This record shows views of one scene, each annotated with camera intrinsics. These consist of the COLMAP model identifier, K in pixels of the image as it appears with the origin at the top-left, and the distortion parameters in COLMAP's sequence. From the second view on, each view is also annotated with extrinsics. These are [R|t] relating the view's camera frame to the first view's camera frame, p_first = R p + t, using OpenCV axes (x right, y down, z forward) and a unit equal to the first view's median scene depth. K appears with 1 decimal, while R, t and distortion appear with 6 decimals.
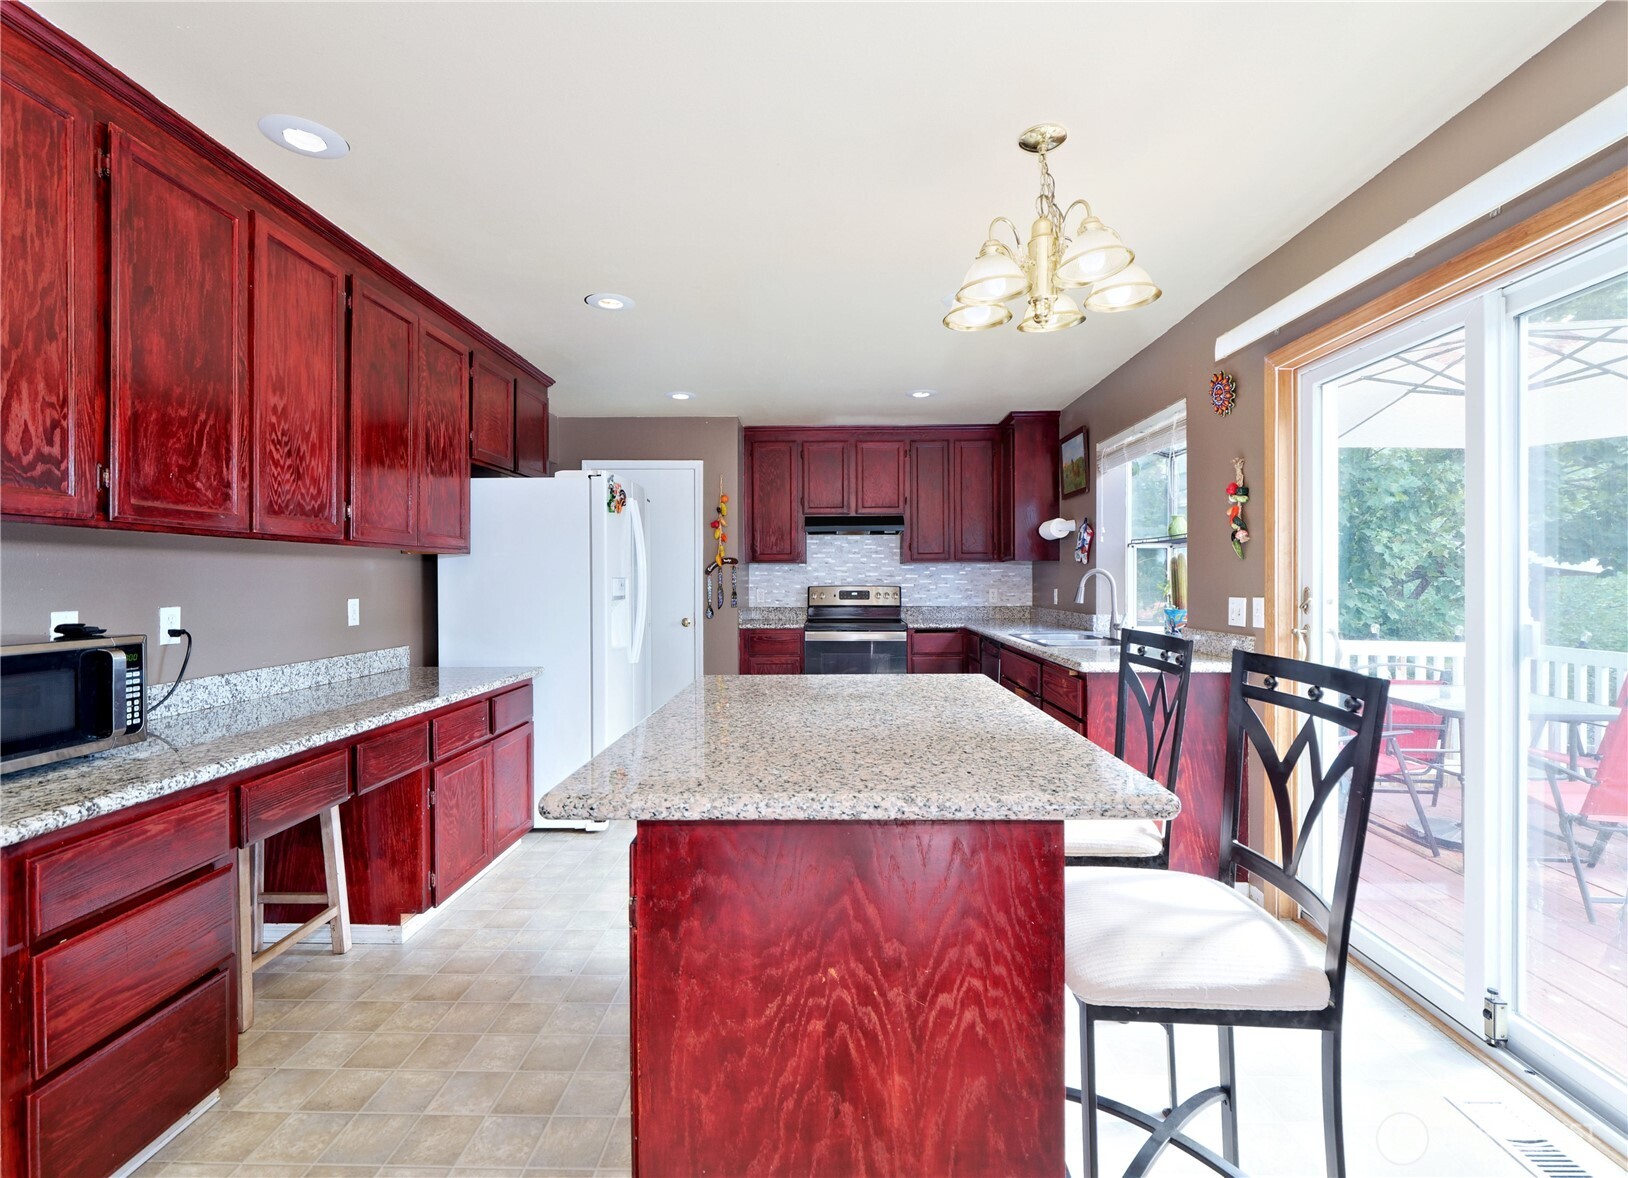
lens RADIAL K [[741.0, 0, 829.2], [0, 741.0, 577.7], [0, 0, 1]] dist [0.003367, -0.000204]
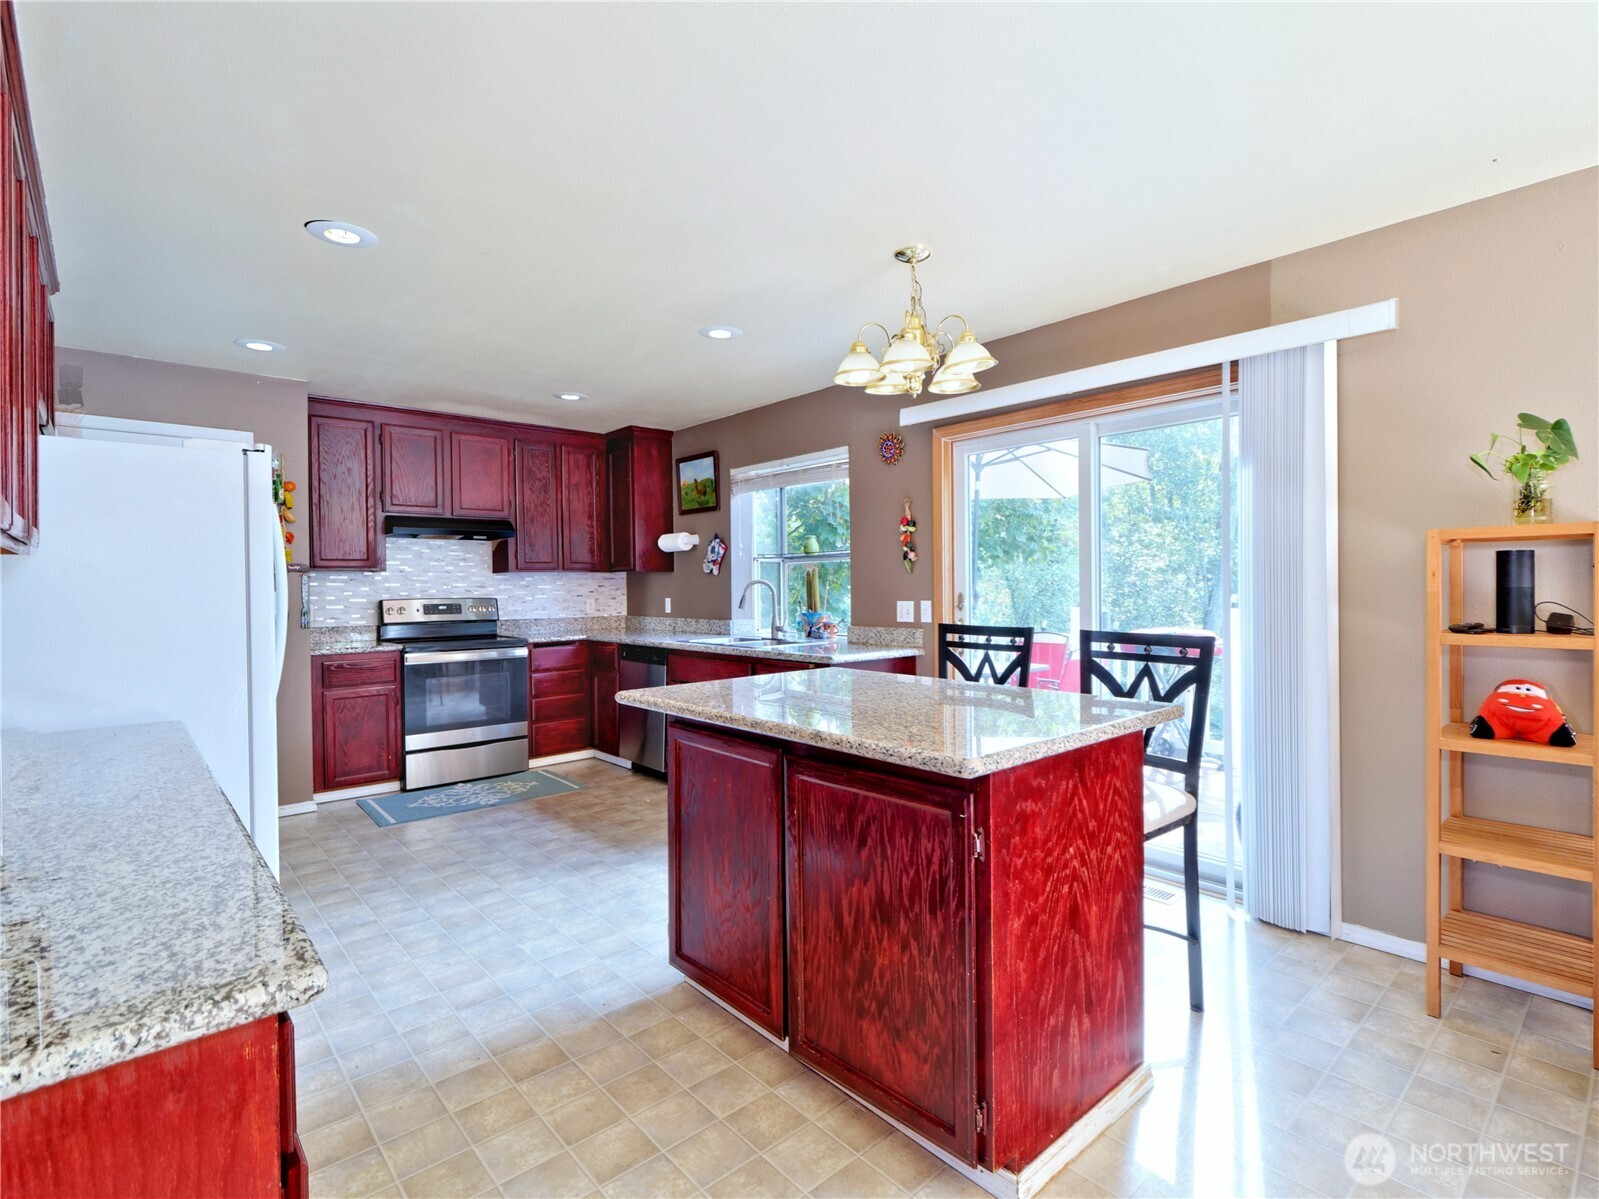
lens RADIAL K [[771.4, 0, 829.4], [0, 771.4, 584.0], [0, 0, 1]] dist [0.018875, -0.000889]
pose [[0.725716, -0.003060, 0.687987, -0.288894], [0.005855, 0.999981, -0.001728, -0.001764], [-0.687969, 0.005282, 0.725721, 0.039025]]
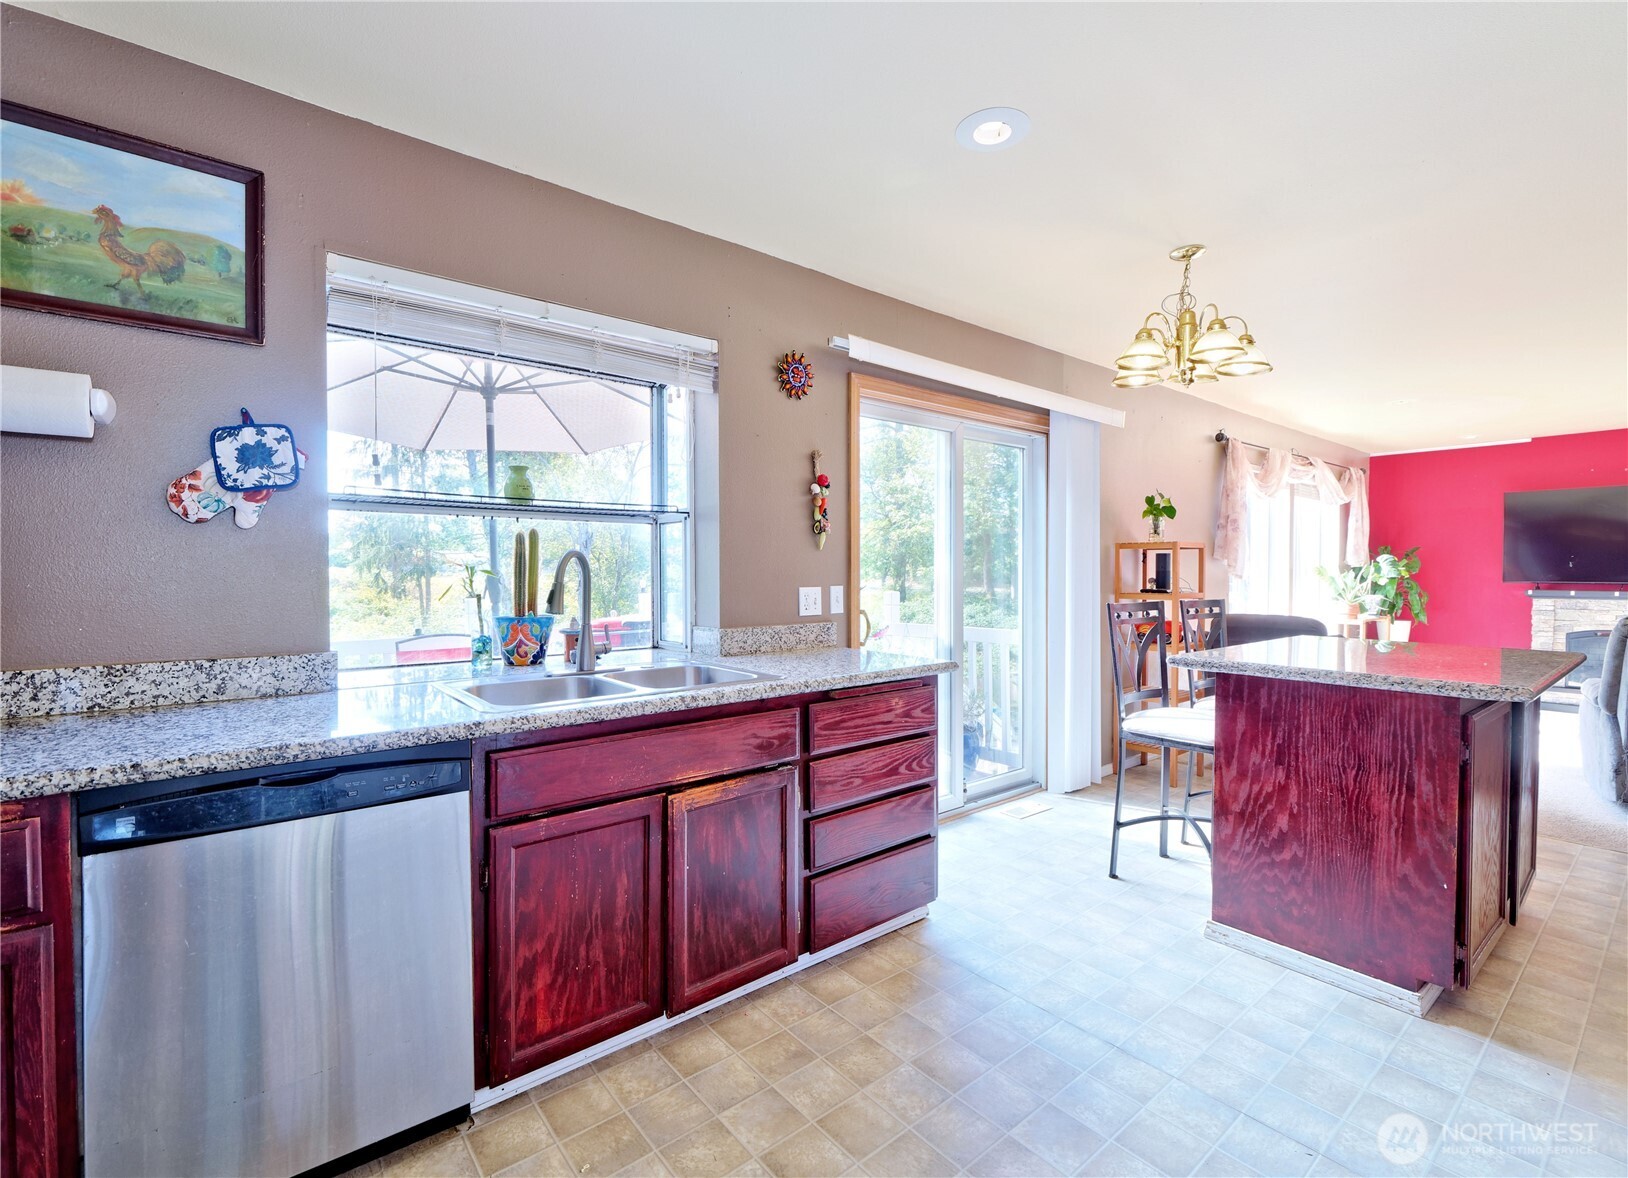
lens RADIAL K [[741.0, 0, 829.2], [0, 741.0, 577.7], [0, 0, 1]] dist [0.003367, -0.000204]
pose [[-0.652605, -0.005347, 0.757680, -0.128427], [-0.000818, 0.999979, 0.006352, 0.004062], [-0.757698, 0.003526, -0.652596, 0.906644]]
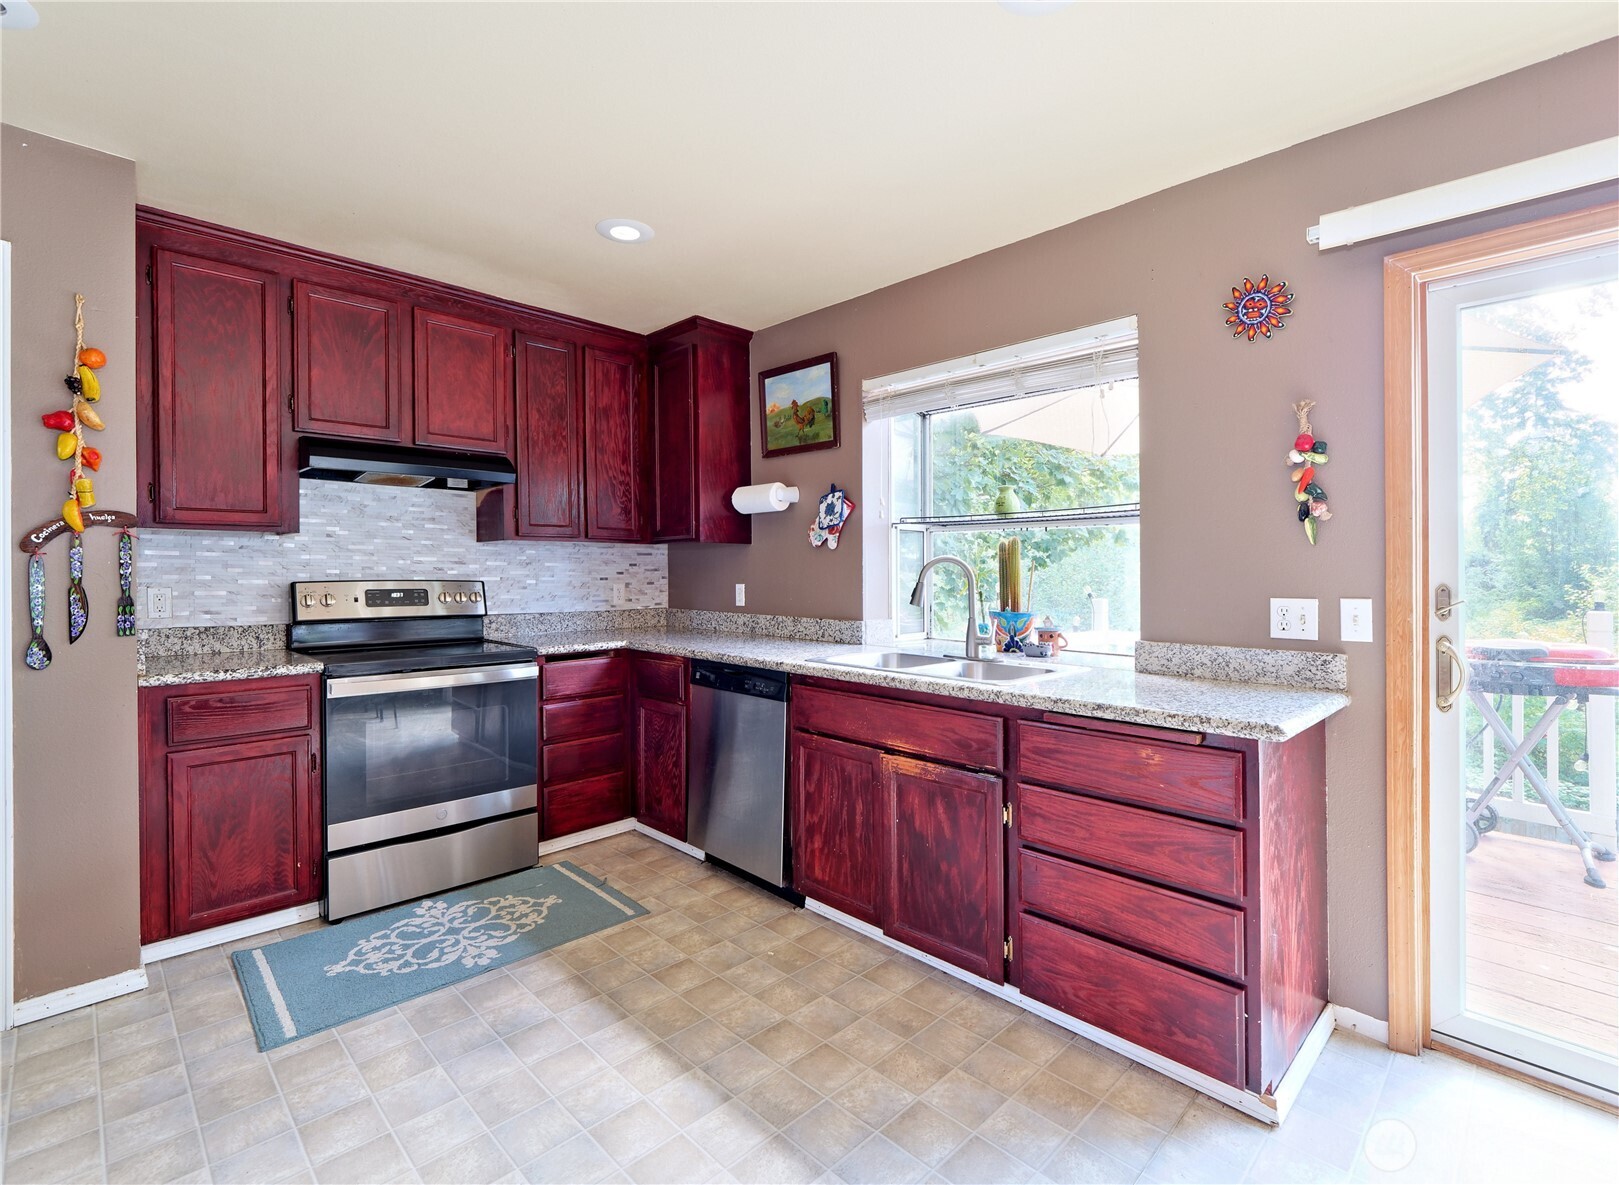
lens RADIAL K [[746.8, 0, 804.5], [0, 746.8, 576.4], [0, 0, 1]] dist [0.004138, 0.000025]
pose [[0.703426, -0.000537, 0.710768, -0.158175], [-0.007375, 0.999940, 0.008054, 0.001934], [-0.710730, -0.010907, 0.703380, 0.459177]]
